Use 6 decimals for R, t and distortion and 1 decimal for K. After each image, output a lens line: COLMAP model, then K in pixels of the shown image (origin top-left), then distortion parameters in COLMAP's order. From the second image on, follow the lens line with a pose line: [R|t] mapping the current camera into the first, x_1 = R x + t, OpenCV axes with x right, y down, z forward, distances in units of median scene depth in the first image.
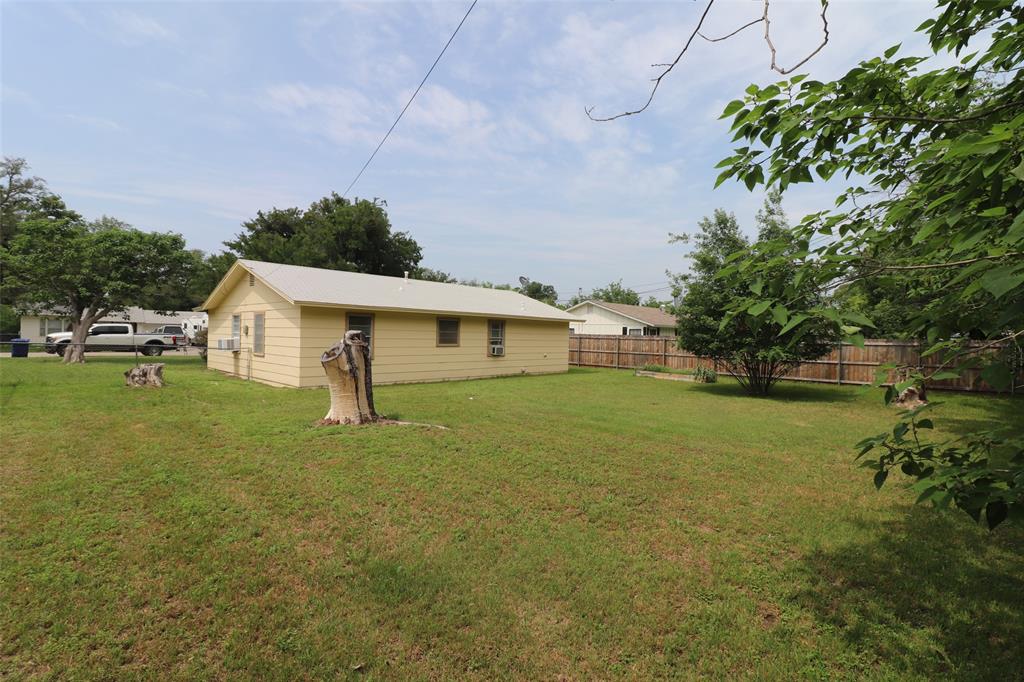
lens RADIAL K [[476.5, 0, 514.7], [0, 476.5, 341.3], [0, 0, 1]] dist [-0.000577, -0.007828]
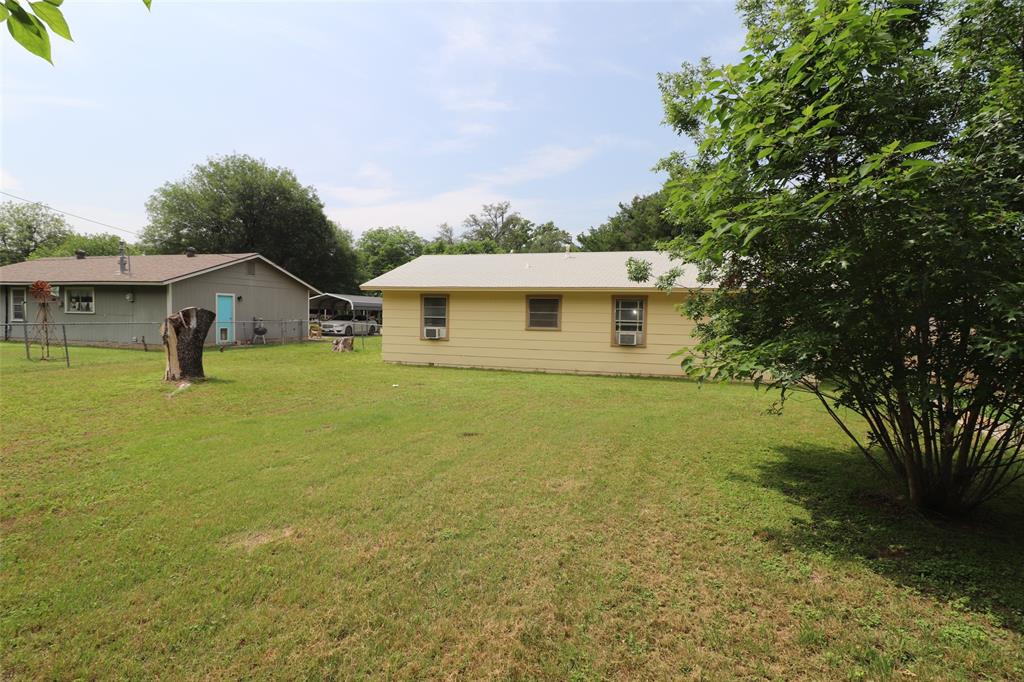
lens RADIAL K [[476.5, 0, 514.9], [0, 476.5, 345.0], [0, 0, 1]] dist [-0.000577, -0.007828]
pose [[0.429501, 0.045761, -0.901906, 0.537691], [-0.018586, 0.998952, 0.041834, 0.002295], [0.902875, -0.001205, 0.429901, 0.555893]]
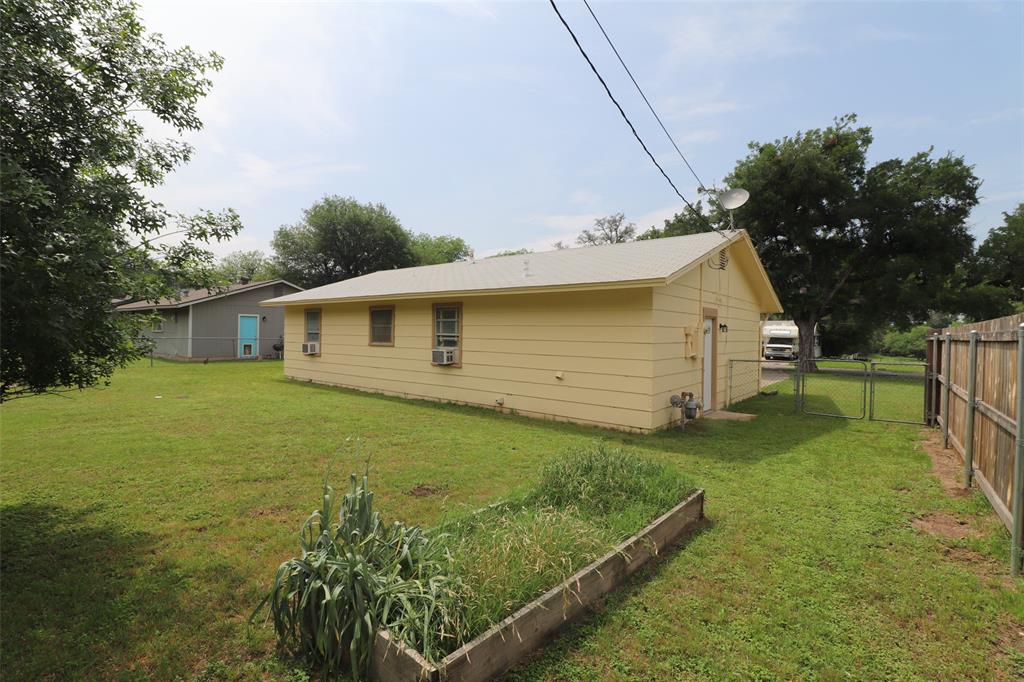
lens RADIAL K [[476.5, 0, 510.4], [0, 476.5, 335.4], [0, 0, 1]] dist [-0.000577, -0.007828]
pose [[0.038431, -0.013259, -0.999173, 0.541679], [-0.021826, 0.999662, -0.014105, 0.000788], [0.999023, 0.022350, 0.038129, 1.077080]]
